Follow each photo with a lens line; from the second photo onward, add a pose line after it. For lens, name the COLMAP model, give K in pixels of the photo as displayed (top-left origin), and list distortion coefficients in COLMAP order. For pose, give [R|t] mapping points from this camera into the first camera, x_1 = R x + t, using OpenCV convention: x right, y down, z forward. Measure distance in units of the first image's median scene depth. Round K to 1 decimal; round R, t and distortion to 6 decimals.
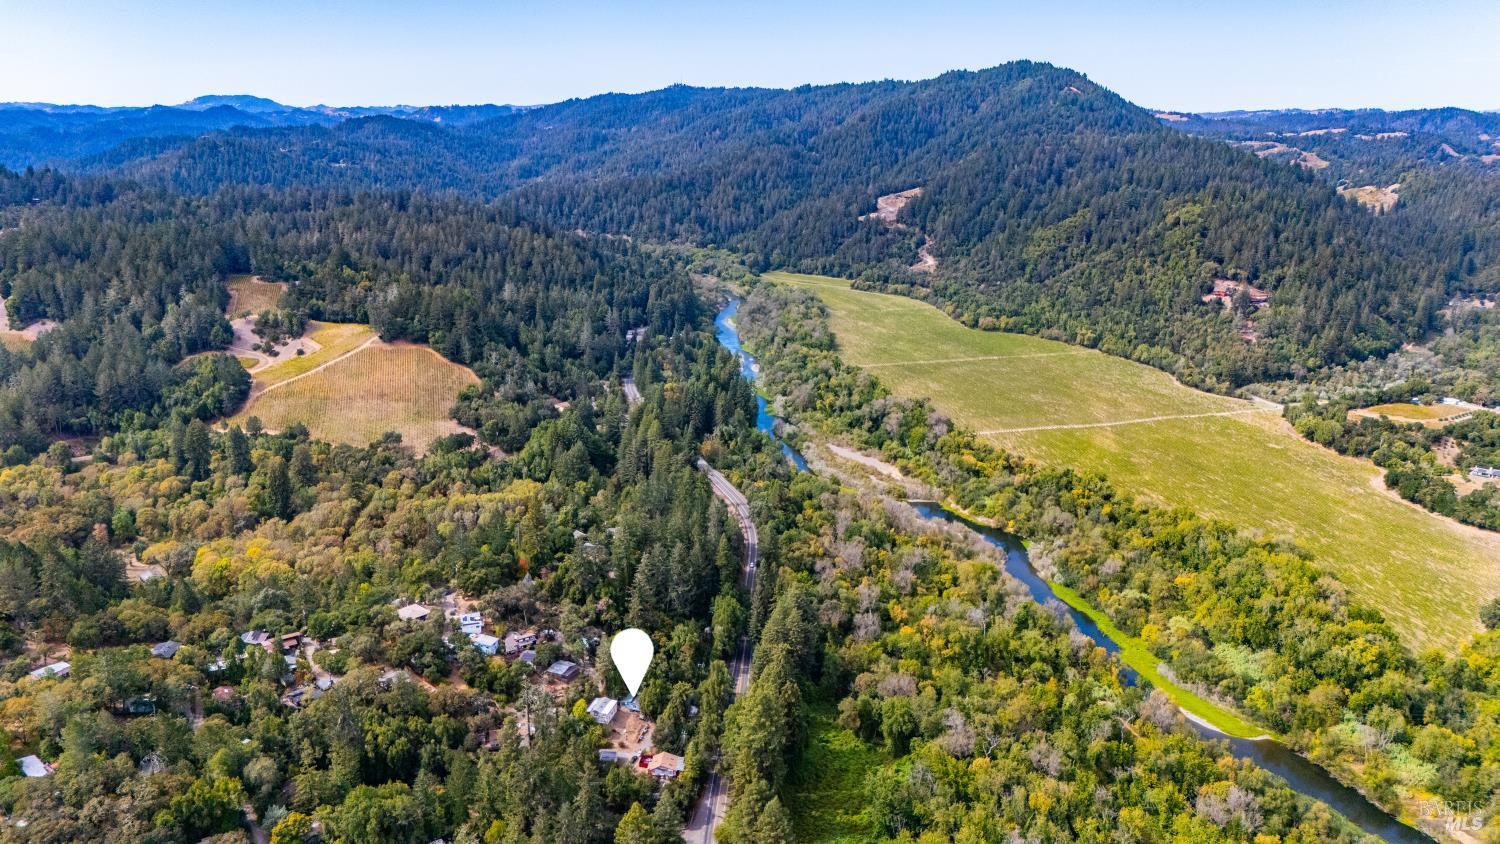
lens RADIAL K [[1117.8, 0, 750.9], [0, 1117.8, 419.1], [0, 0, 1]] dist [0.089712, -0.074995]
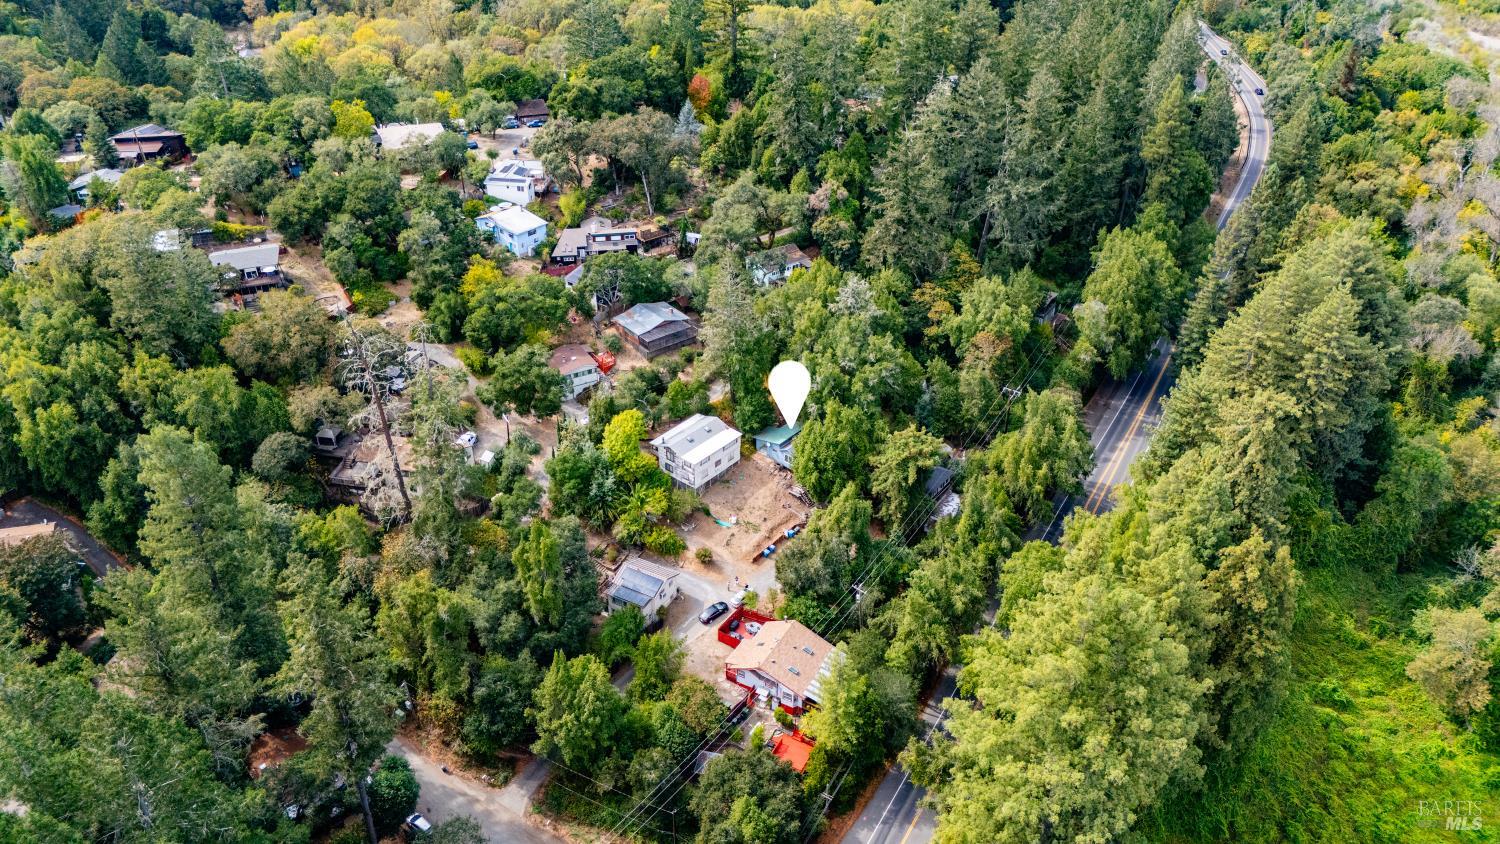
lens RADIAL K [[1117.8, 0, 746.1], [0, 1117.8, 420.6], [0, 0, 1]] dist [0.089712, -0.074995]
pose [[0.899151, 0.233575, -0.370094, 0.015111], [-0.116204, 0.942731, 0.312657, 0.118499], [0.421928, -0.238120, 0.874800, 0.614155]]
